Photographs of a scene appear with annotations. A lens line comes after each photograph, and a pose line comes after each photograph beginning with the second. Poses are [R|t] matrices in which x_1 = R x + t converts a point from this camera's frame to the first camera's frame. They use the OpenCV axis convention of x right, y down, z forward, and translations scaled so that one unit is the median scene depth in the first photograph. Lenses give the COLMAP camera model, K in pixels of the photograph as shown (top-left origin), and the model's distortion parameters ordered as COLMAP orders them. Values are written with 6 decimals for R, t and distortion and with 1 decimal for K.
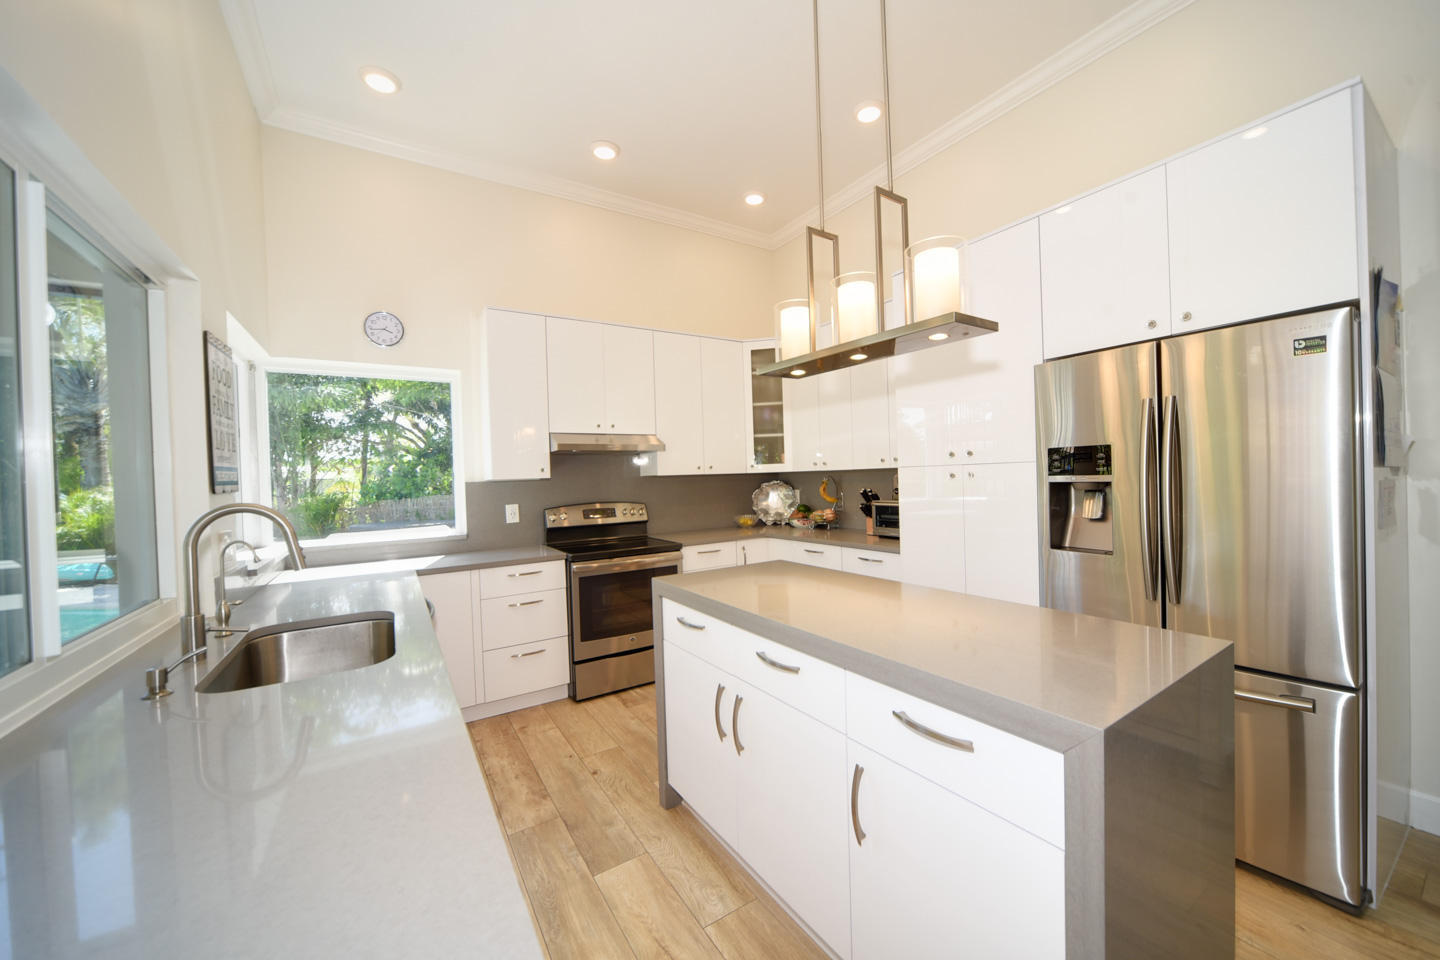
lens RADIAL K [[532.7, 0, 721.3], [0, 532.7, 483.8], [0, 0, 1]] dist [-0.008543, 0.000029]
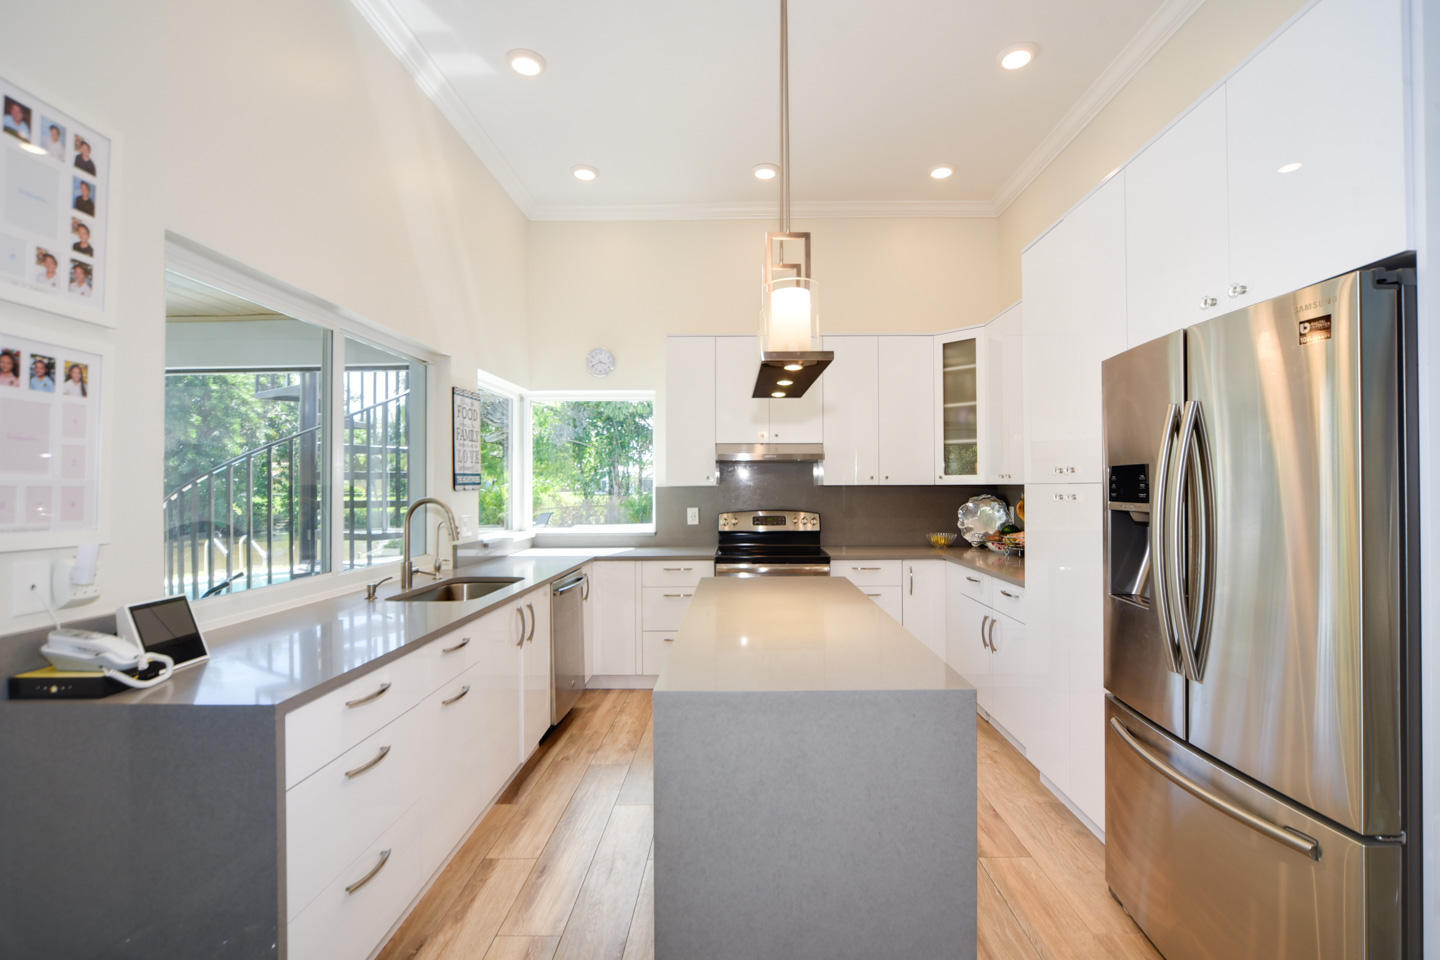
lens RADIAL K [[627.1, 0, 728.0], [0, 627.1, 486.7], [0, 0, 1]] dist [-0.021080, 0.001607]
pose [[0.830739, 0.028381, -0.555938, 0.385157], [-0.030160, 0.999527, 0.005959, -0.014809], [0.555844, 0.011816, 0.831203, -0.044287]]
